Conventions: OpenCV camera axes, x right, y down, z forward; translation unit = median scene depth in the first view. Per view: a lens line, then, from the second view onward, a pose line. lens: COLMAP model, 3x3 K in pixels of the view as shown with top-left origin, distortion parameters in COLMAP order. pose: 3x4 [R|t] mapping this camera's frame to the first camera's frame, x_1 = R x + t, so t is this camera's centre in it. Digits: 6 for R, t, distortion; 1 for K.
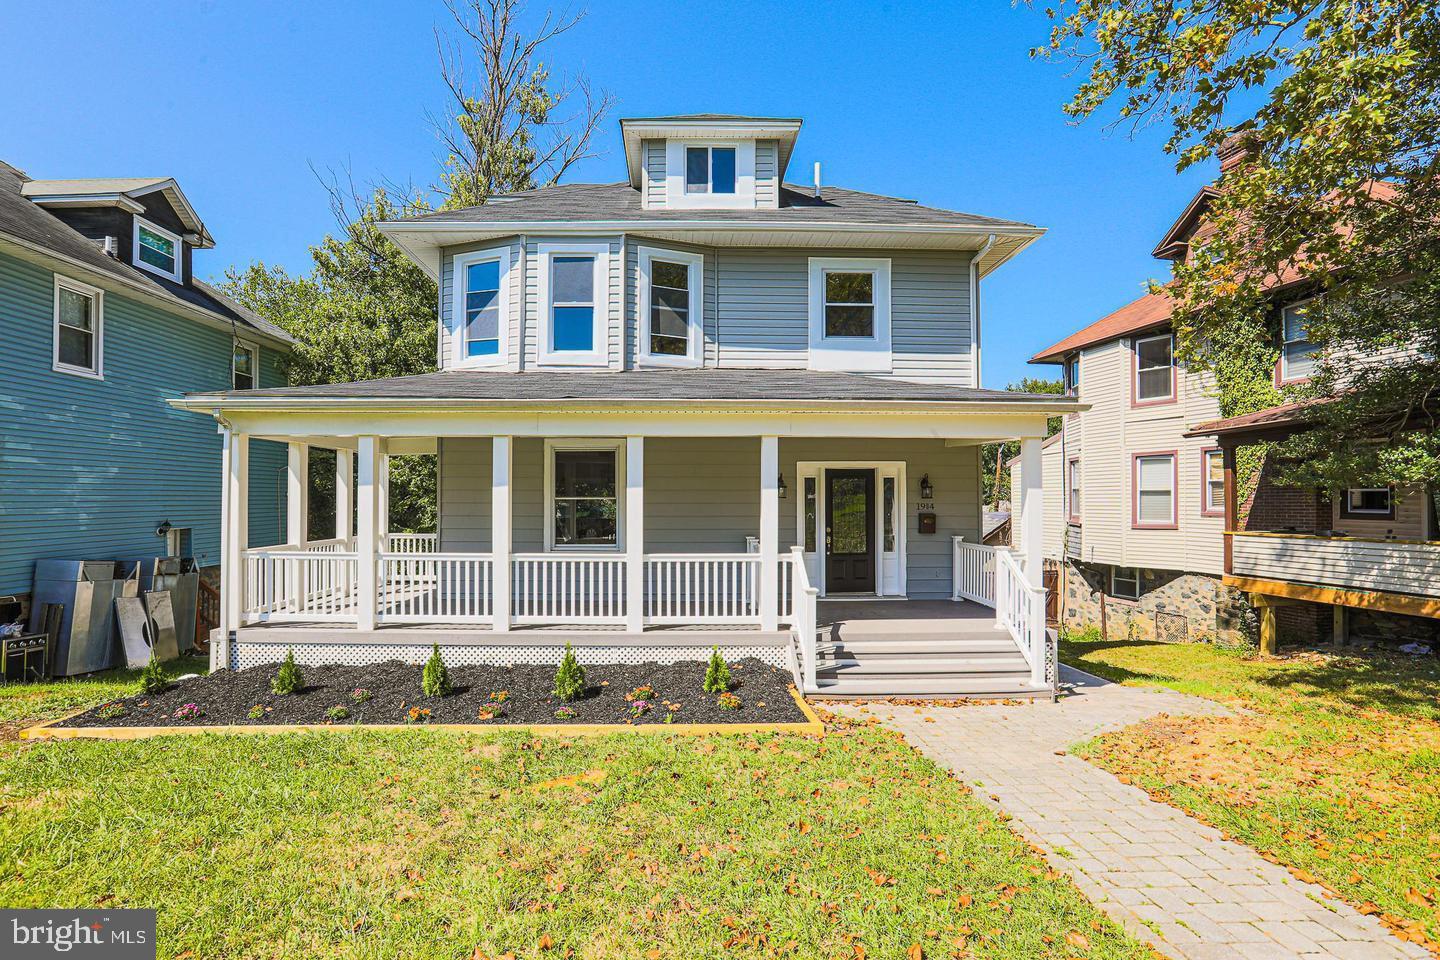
lens RADIAL K [[678.5, 0, 684.5], [0, 678.5, 494.5], [0, 0, 1]] dist [-0.033681, 0.003504]
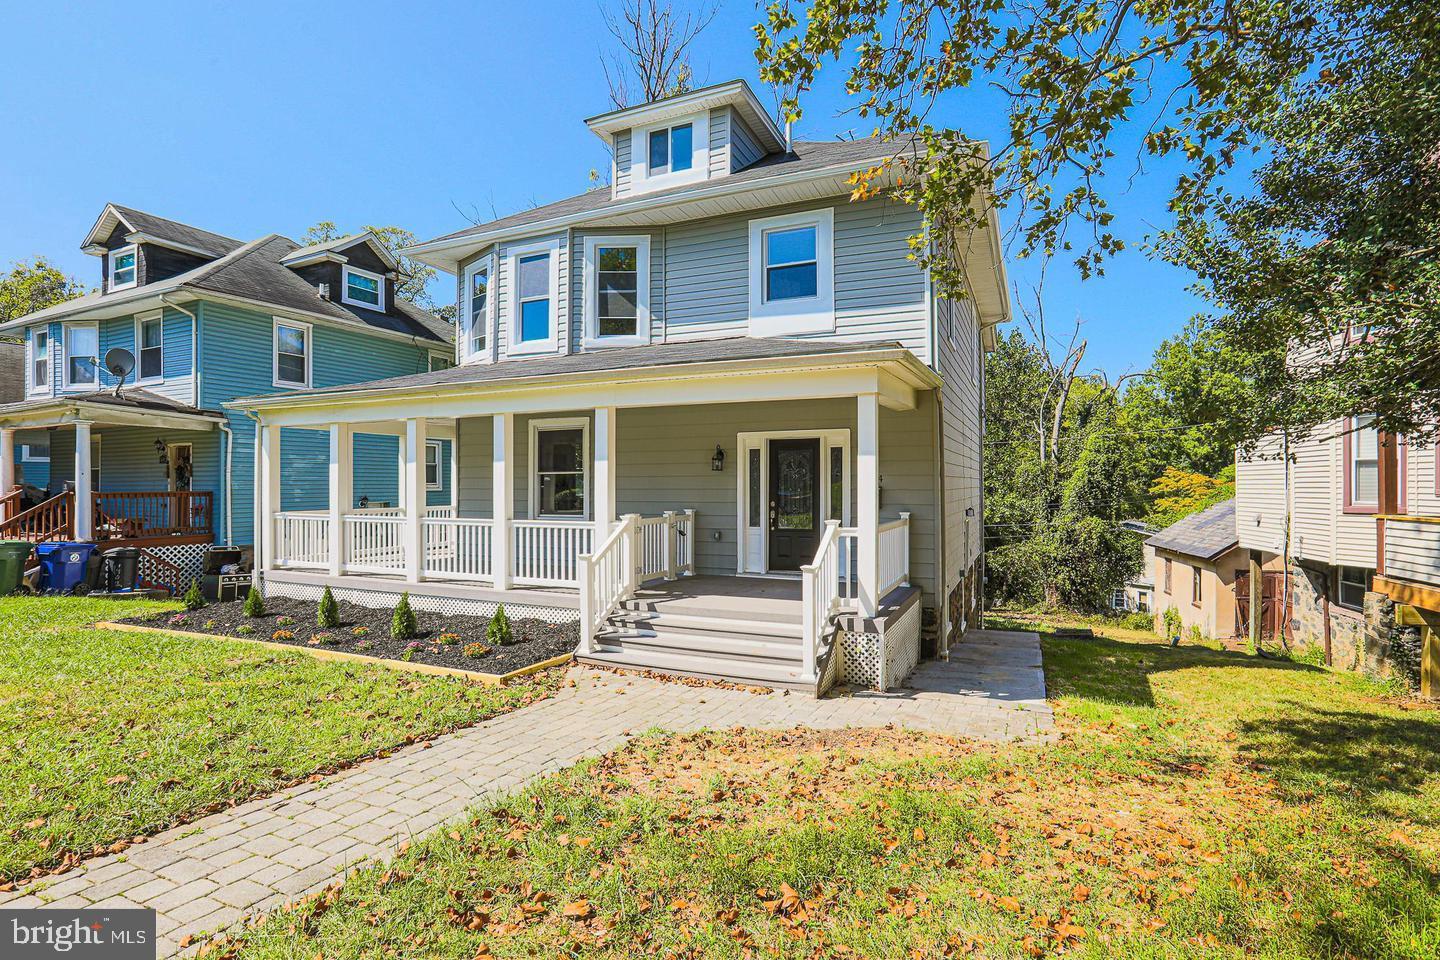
lens RADIAL K [[678.5, 0, 706.6], [0, 678.5, 483.3], [0, 0, 1]] dist [-0.033681, 0.003504]
pose [[0.912915, -0.003066, -0.408137, 0.520356], [0.005302, 0.999976, 0.004348, 0.018475], [0.408114, -0.006133, 0.912910, 0.094758]]
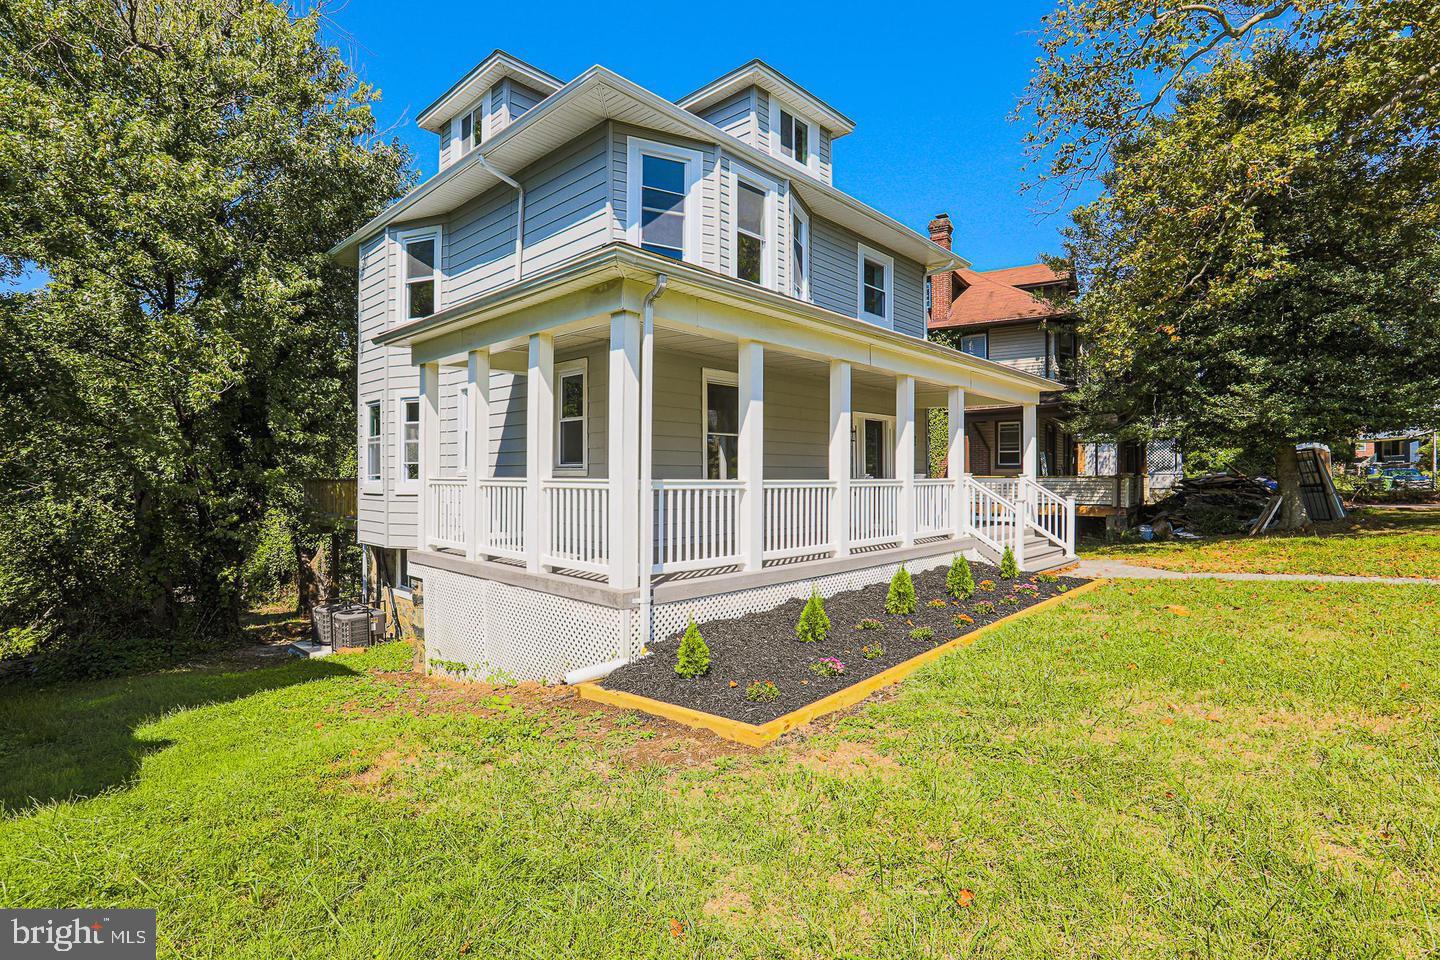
lens RADIAL K [[678.5, 0, 713.5], [0, 678.5, 474.5], [0, 0, 1]] dist [-0.033681, 0.003504]
pose [[0.709106, 0.001233, 0.705100, -0.846216], [-0.010257, 0.999911, 0.008567, 0.054416], [-0.705027, -0.013307, 0.709056, 0.326717]]
